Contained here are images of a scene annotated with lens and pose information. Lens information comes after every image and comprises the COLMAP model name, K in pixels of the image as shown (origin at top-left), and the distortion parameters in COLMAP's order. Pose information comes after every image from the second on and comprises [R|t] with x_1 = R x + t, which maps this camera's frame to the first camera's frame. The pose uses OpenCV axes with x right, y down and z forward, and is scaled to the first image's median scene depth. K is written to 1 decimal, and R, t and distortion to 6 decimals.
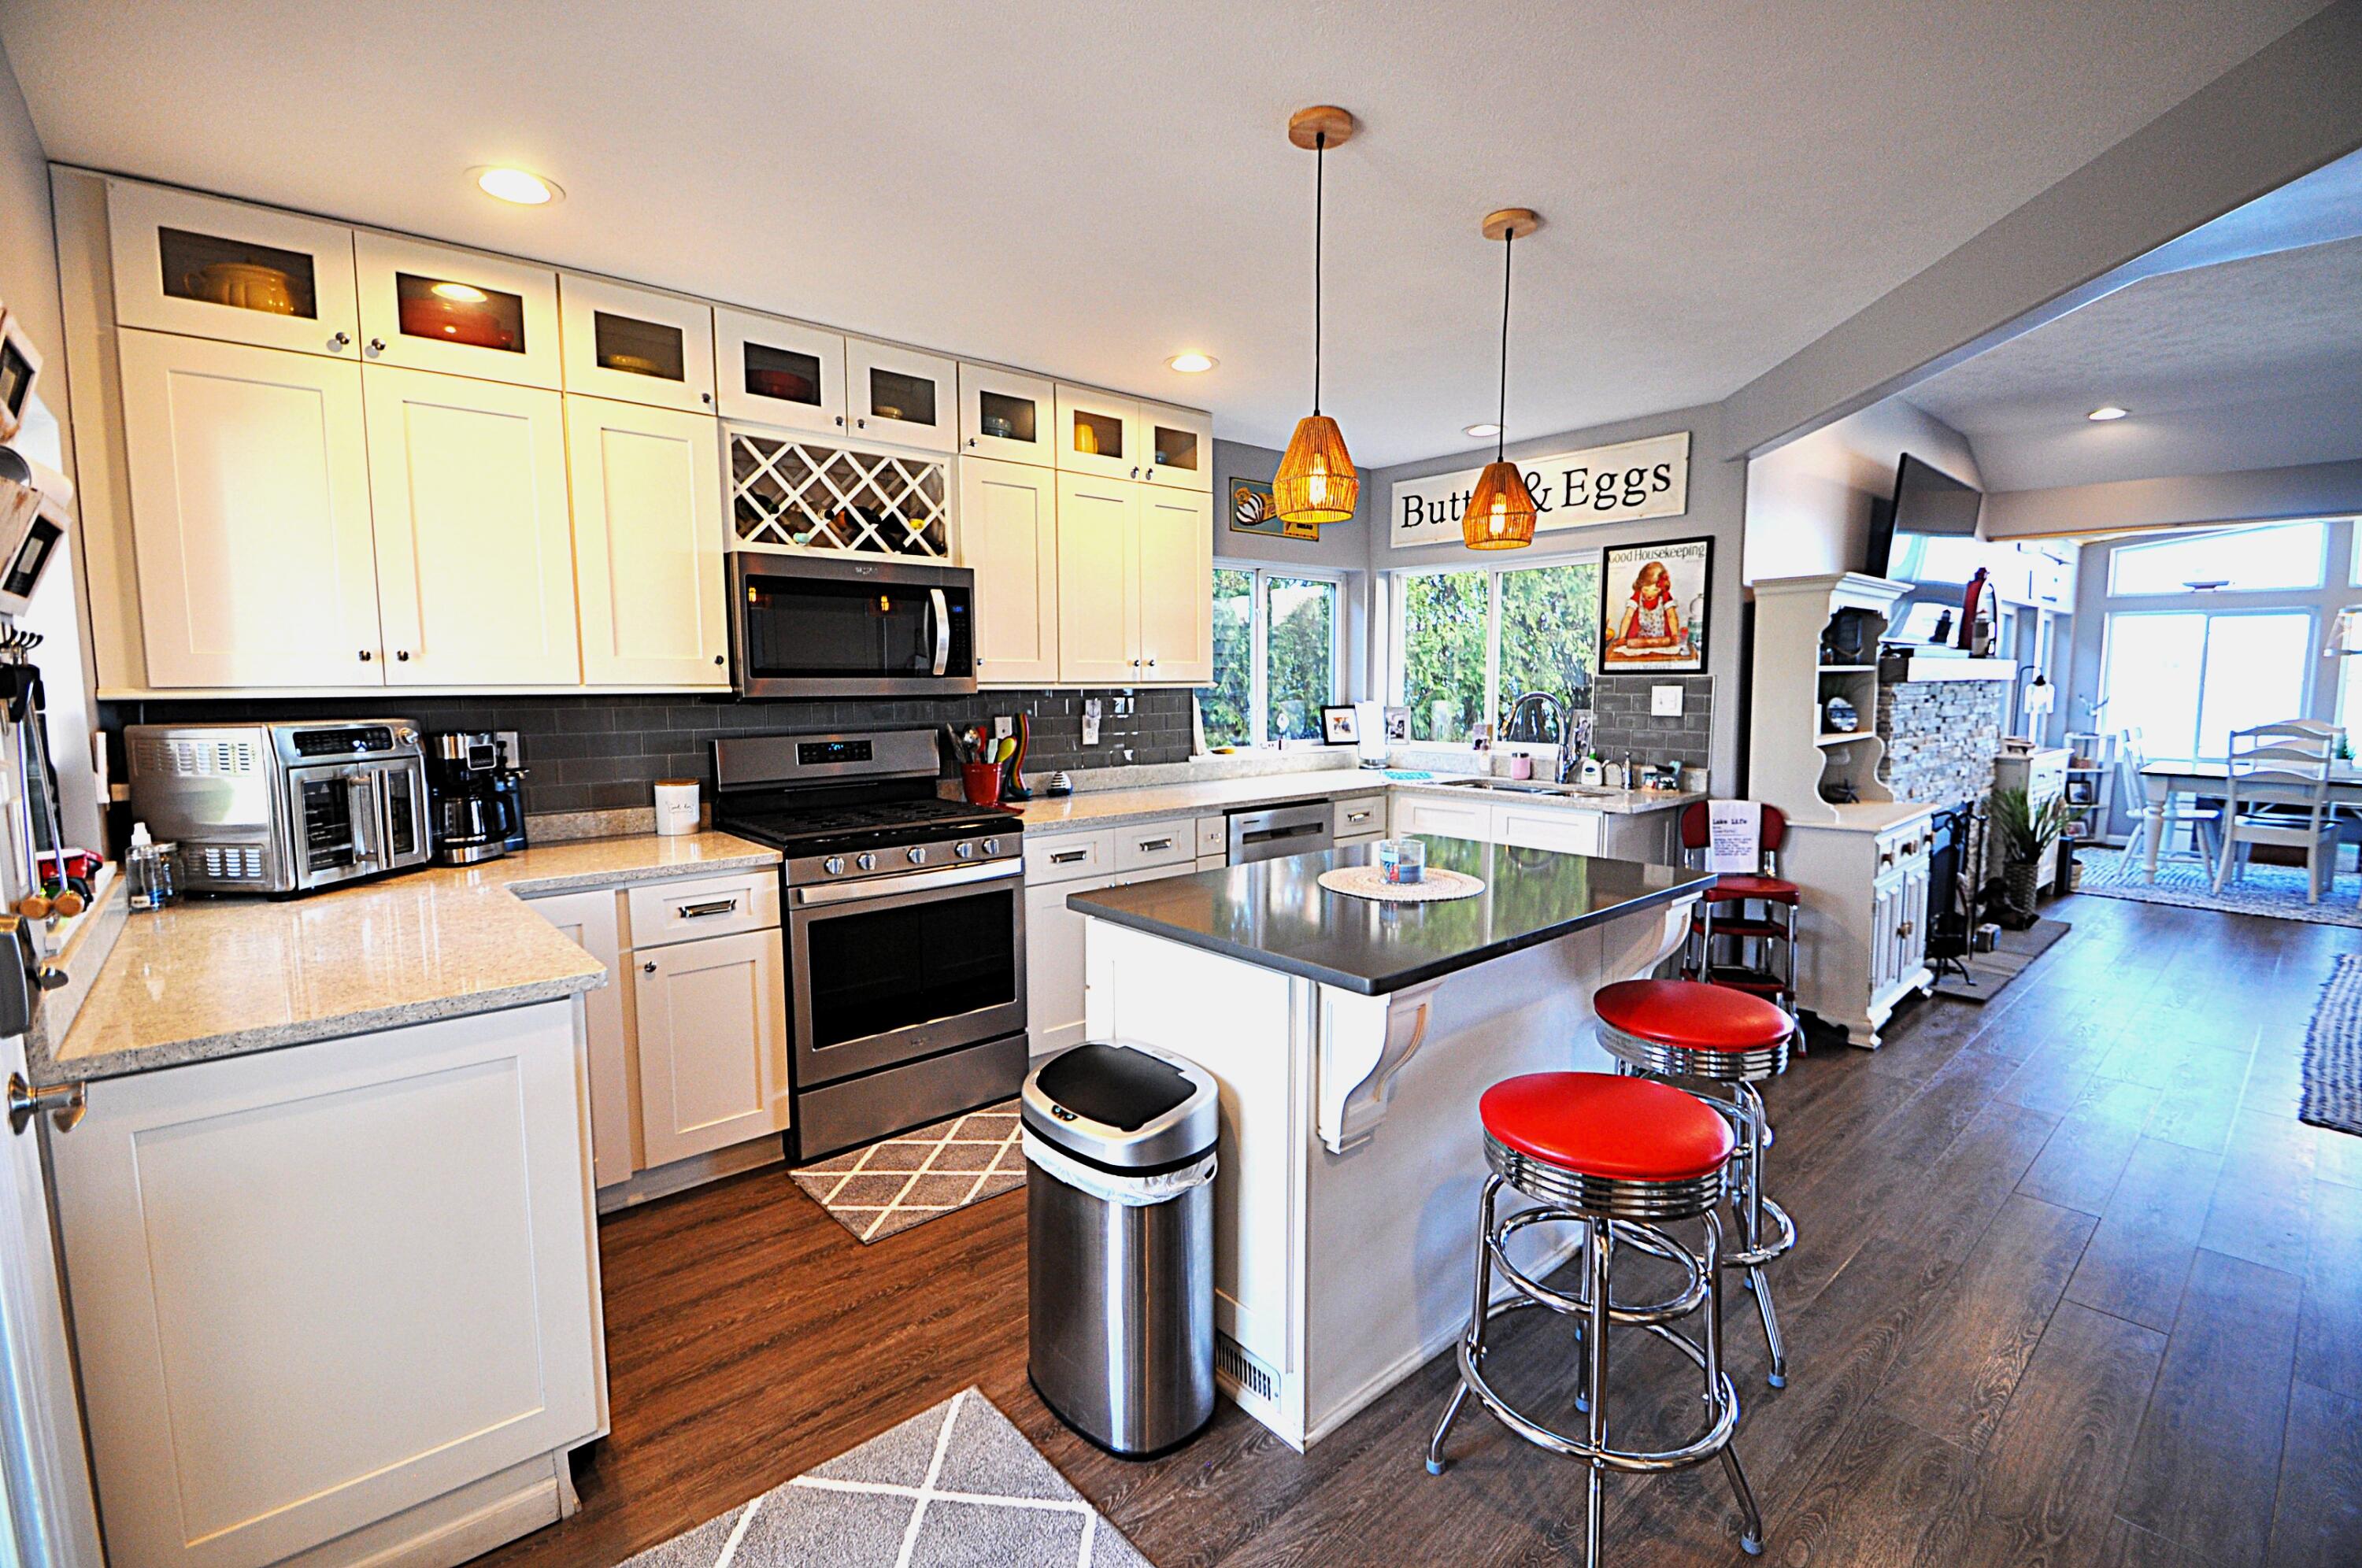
lens RADIAL K [[1032.0, 0, 1176.2], [0, 1032.0, 785.4], [0, 0, 1]] dist [0.015762, -0.017691]
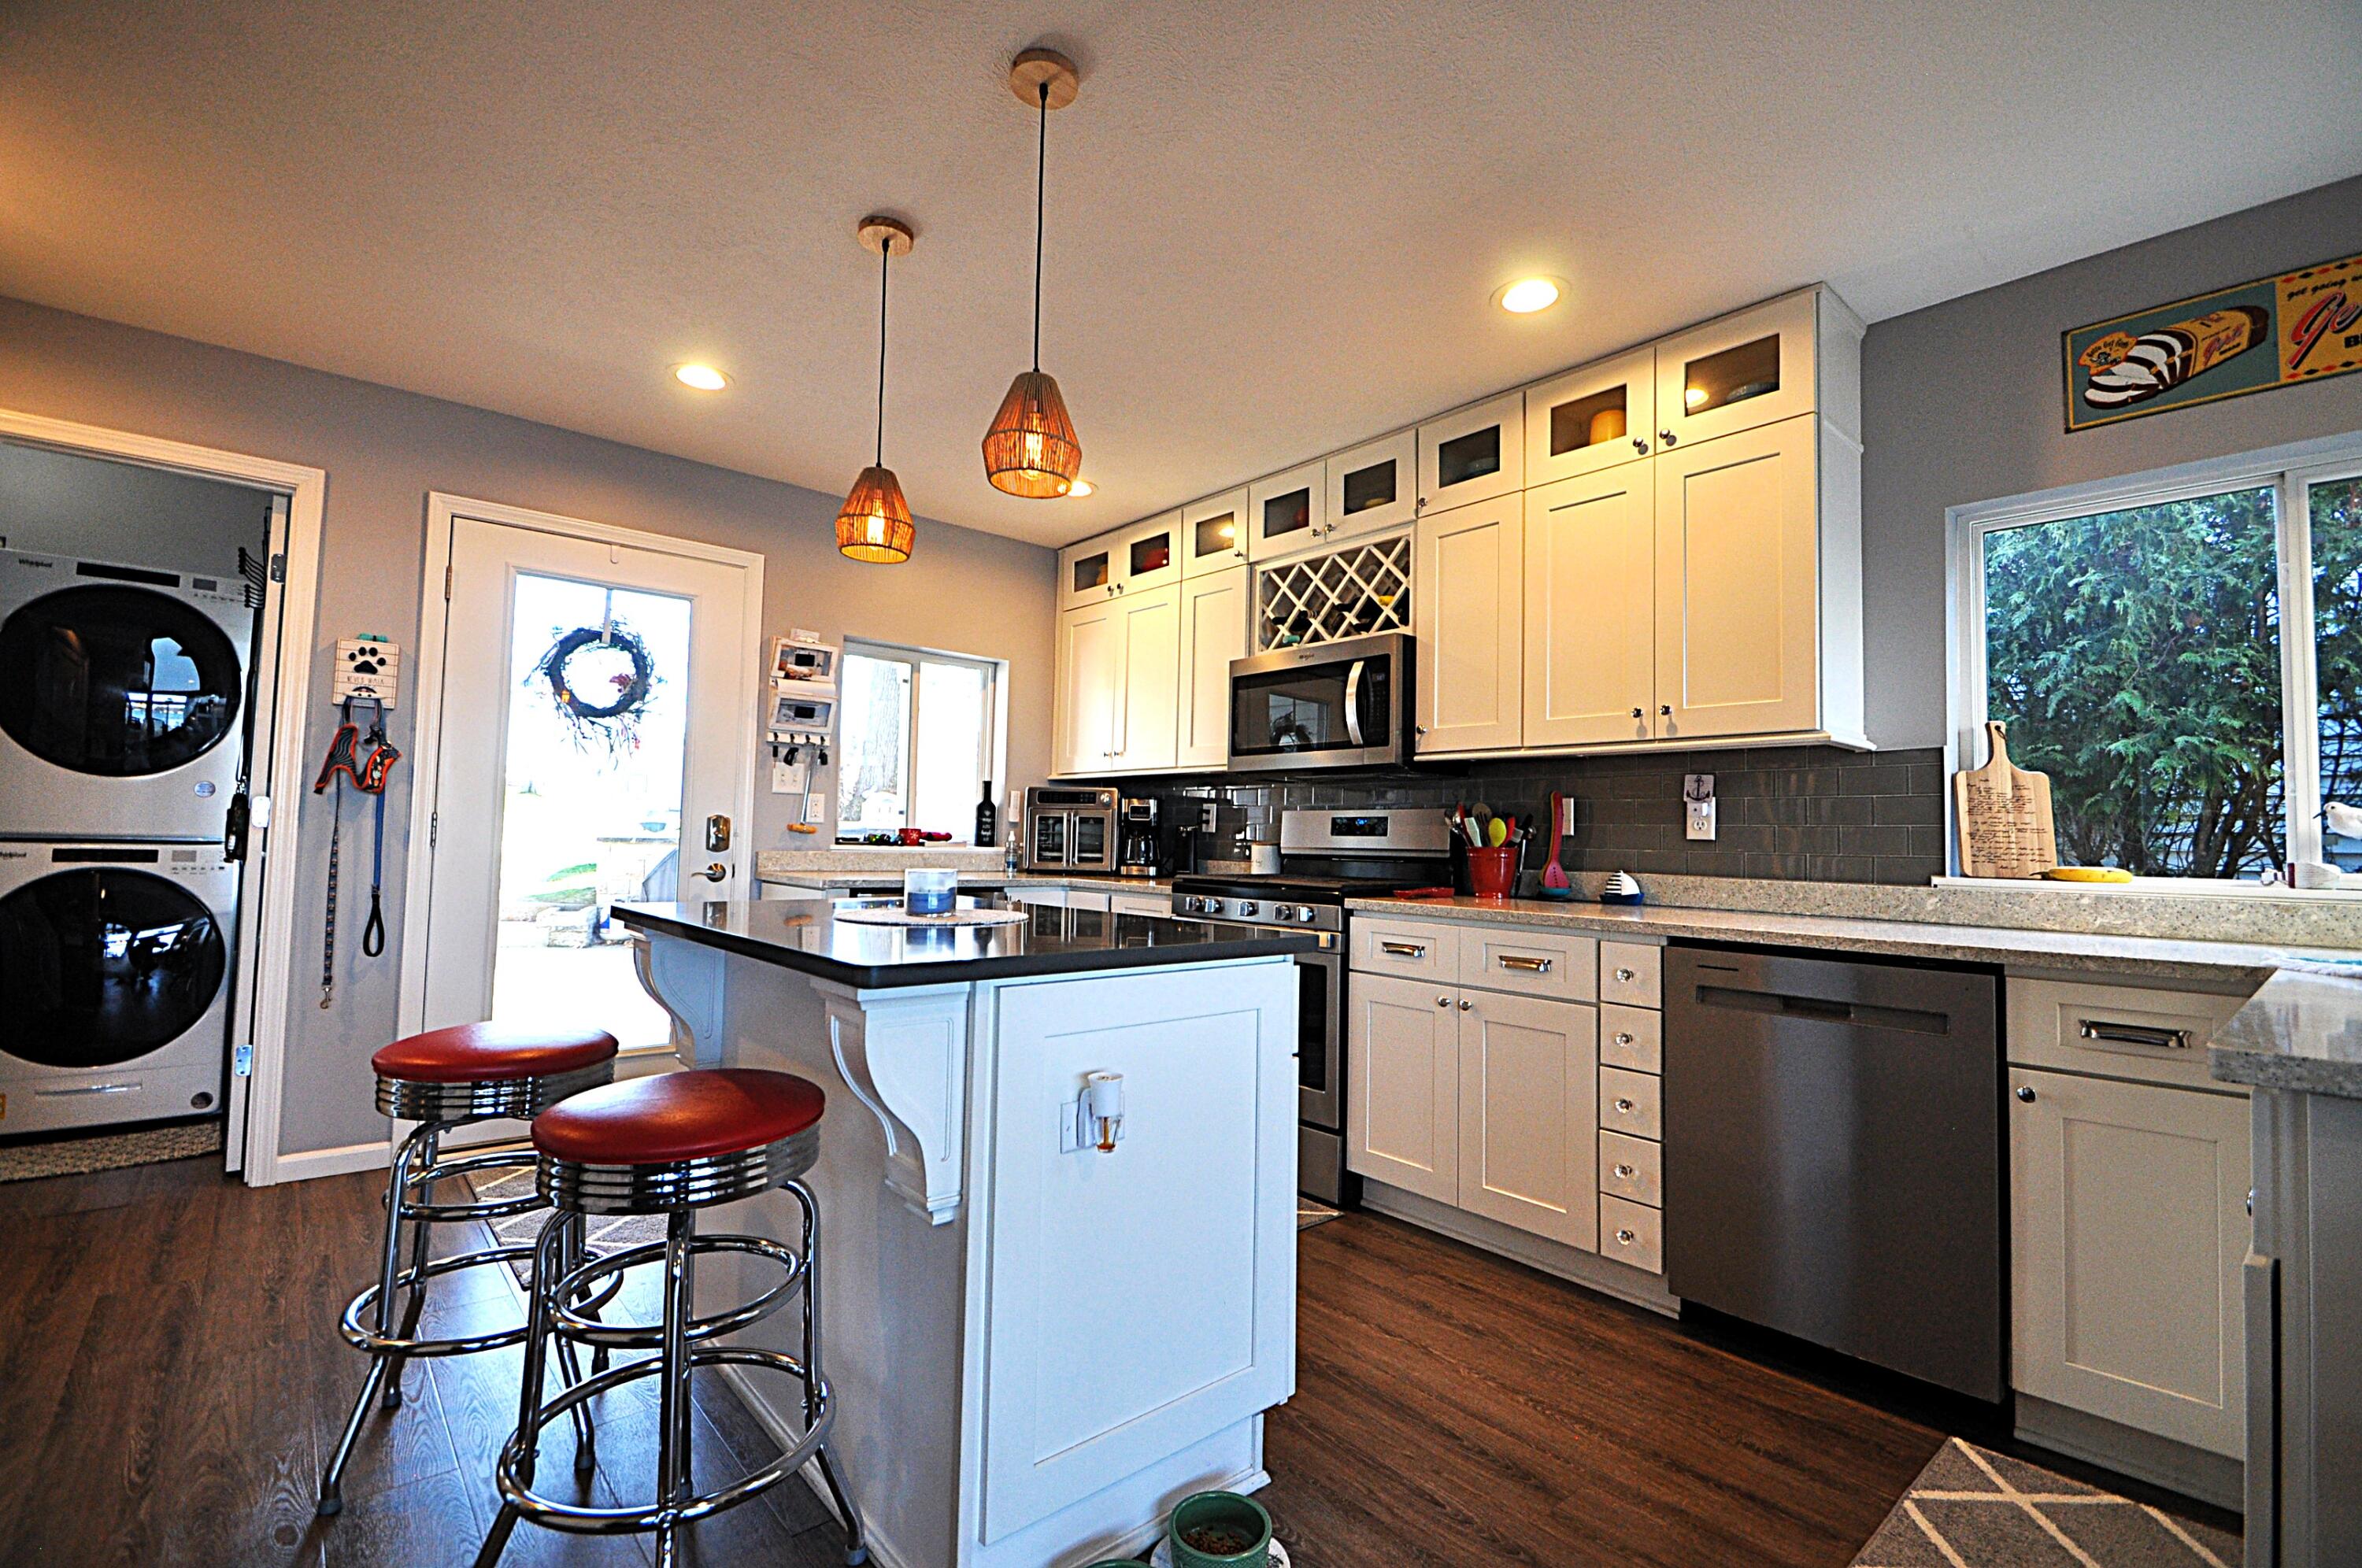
lens RADIAL K [[1032.0, 0, 1176.2], [0, 1032.0, 785.4], [0, 0, 1]] dist [0.015762, -0.017691]
pose [[-0.001243, -0.046027, -0.998939, 0.779666], [-0.125244, 0.991082, -0.045509, -0.001364], [0.992125, 0.125055, -0.006996, 0.856028]]
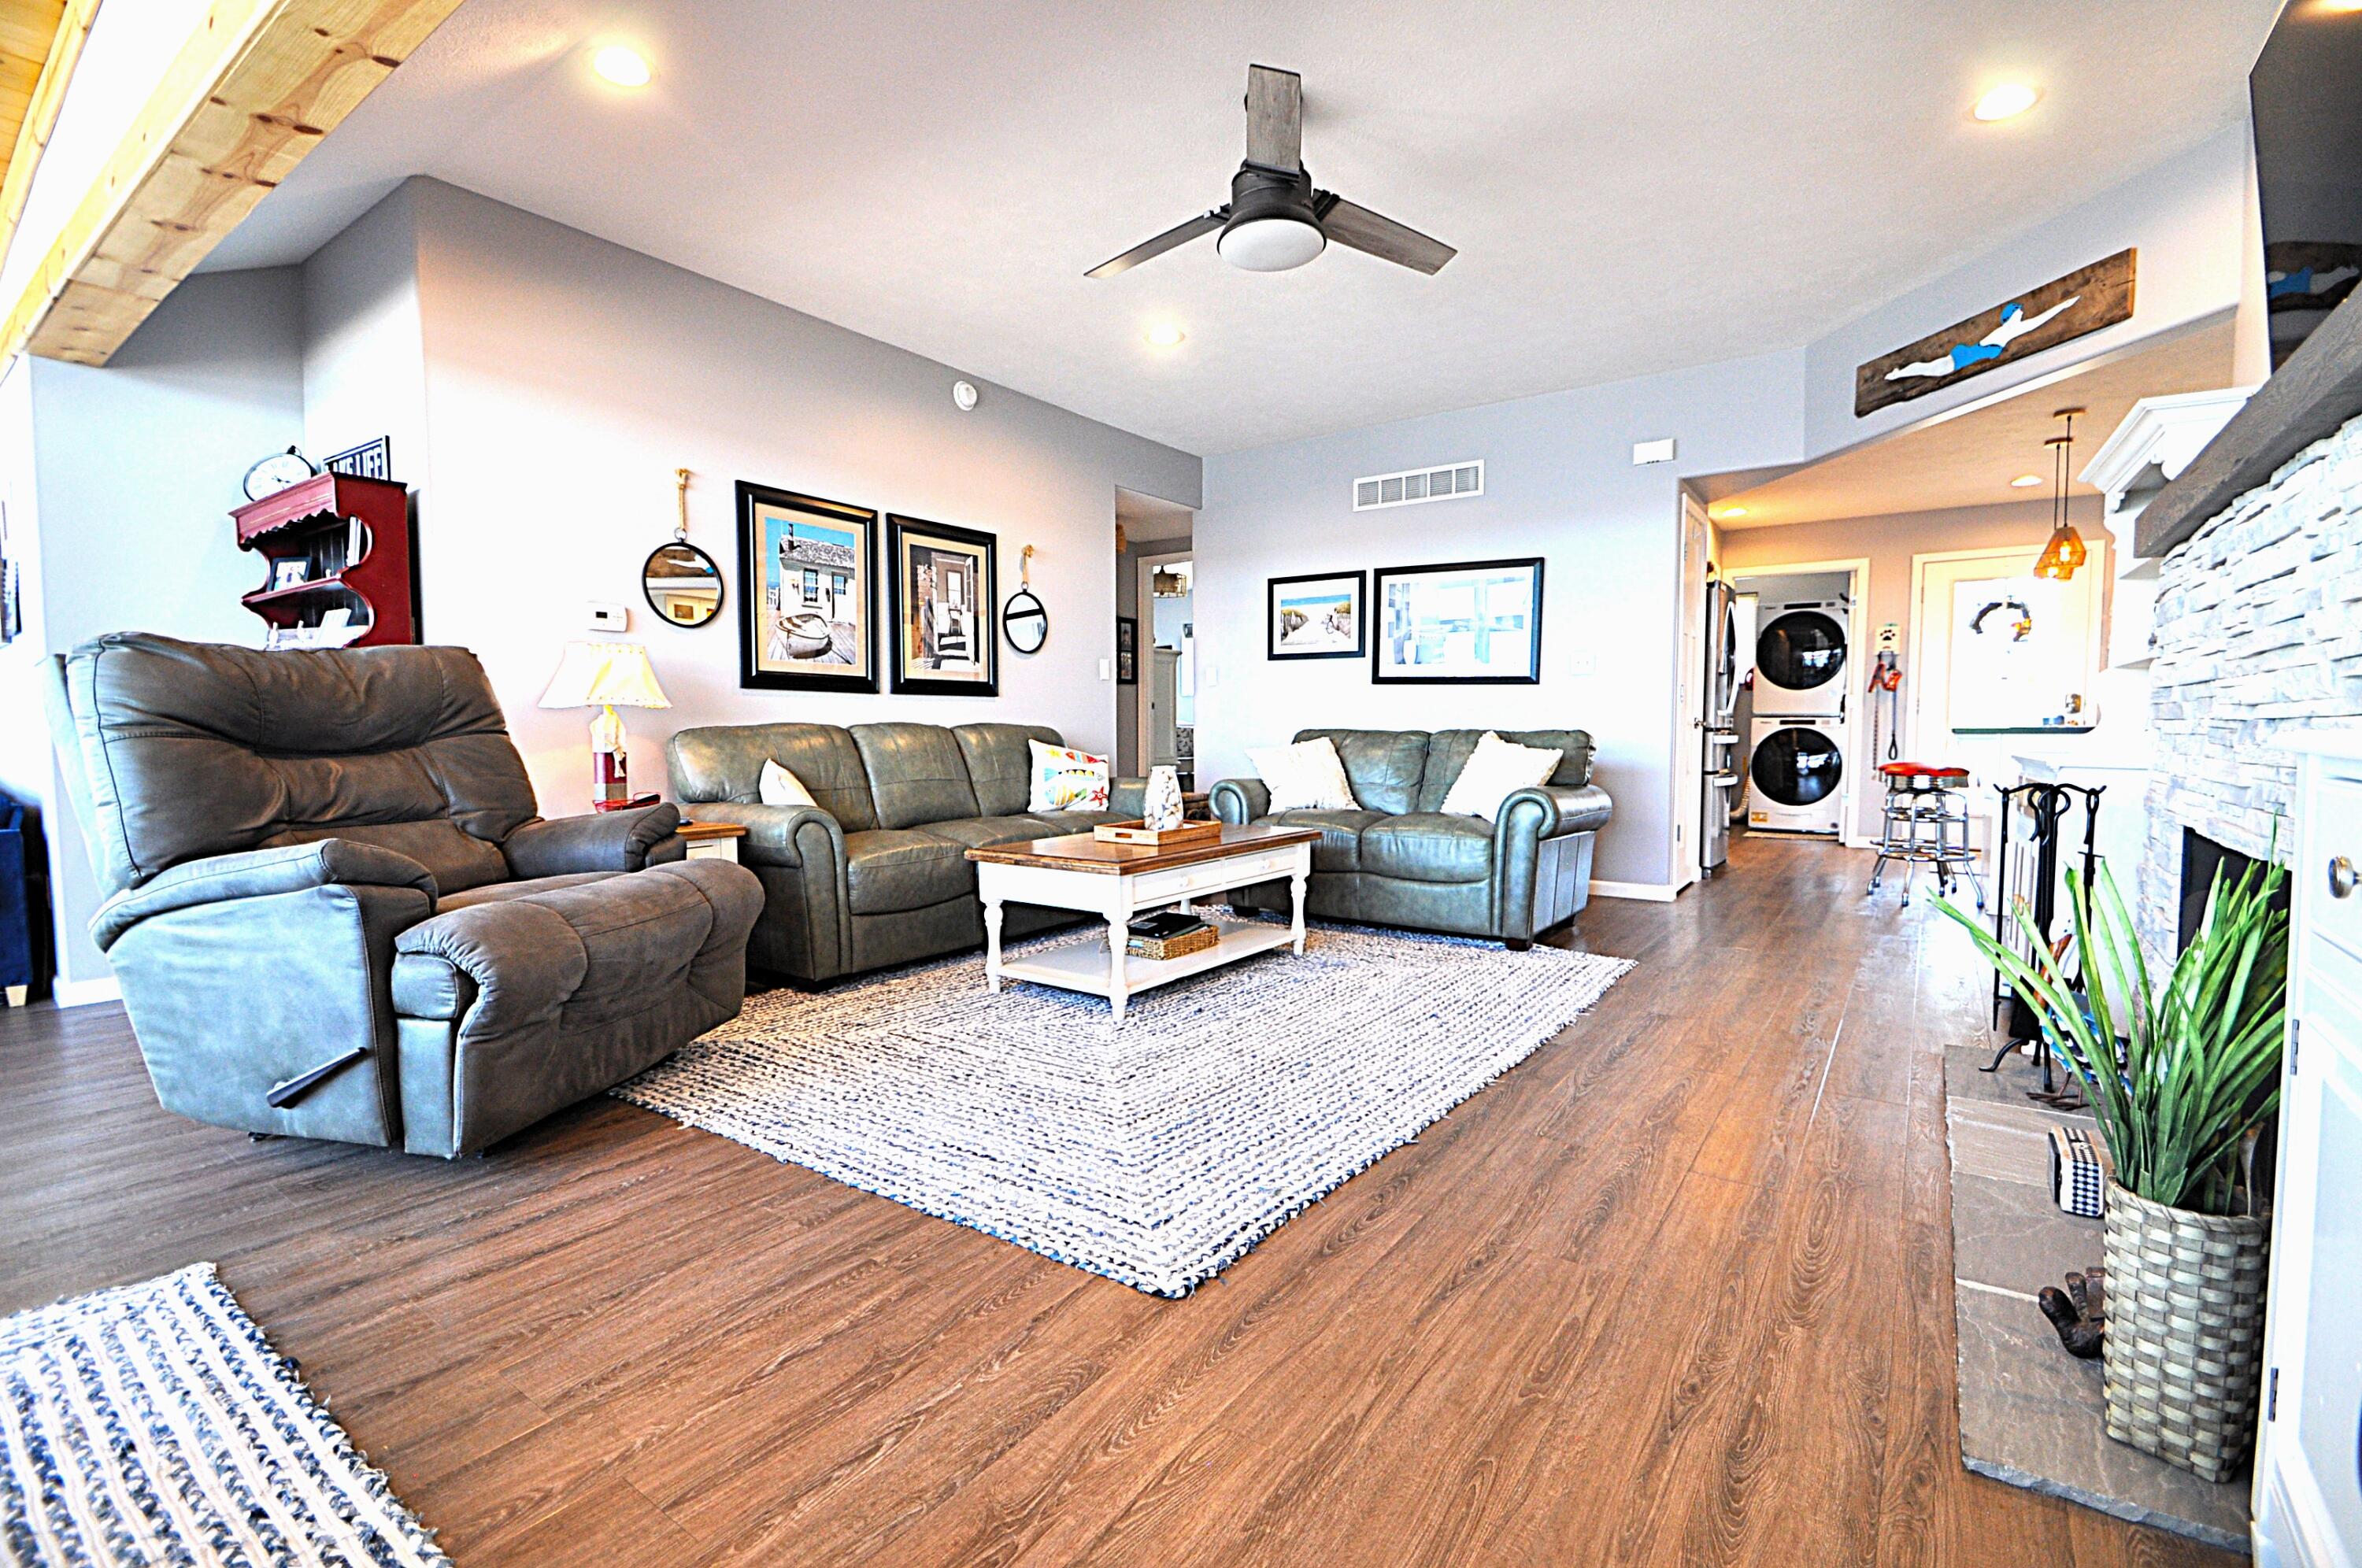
lens RADIAL K [[1032.0, 0, 1176.2], [0, 1032.0, 785.4], [0, 0, 1]] dist [0.015762, -0.017691]
pose [[-0.974969, 0.020143, -0.221426, 1.870988], [-0.015822, 0.987077, 0.159463, -0.078713], [0.221776, 0.158975, -0.962051, 1.995097]]
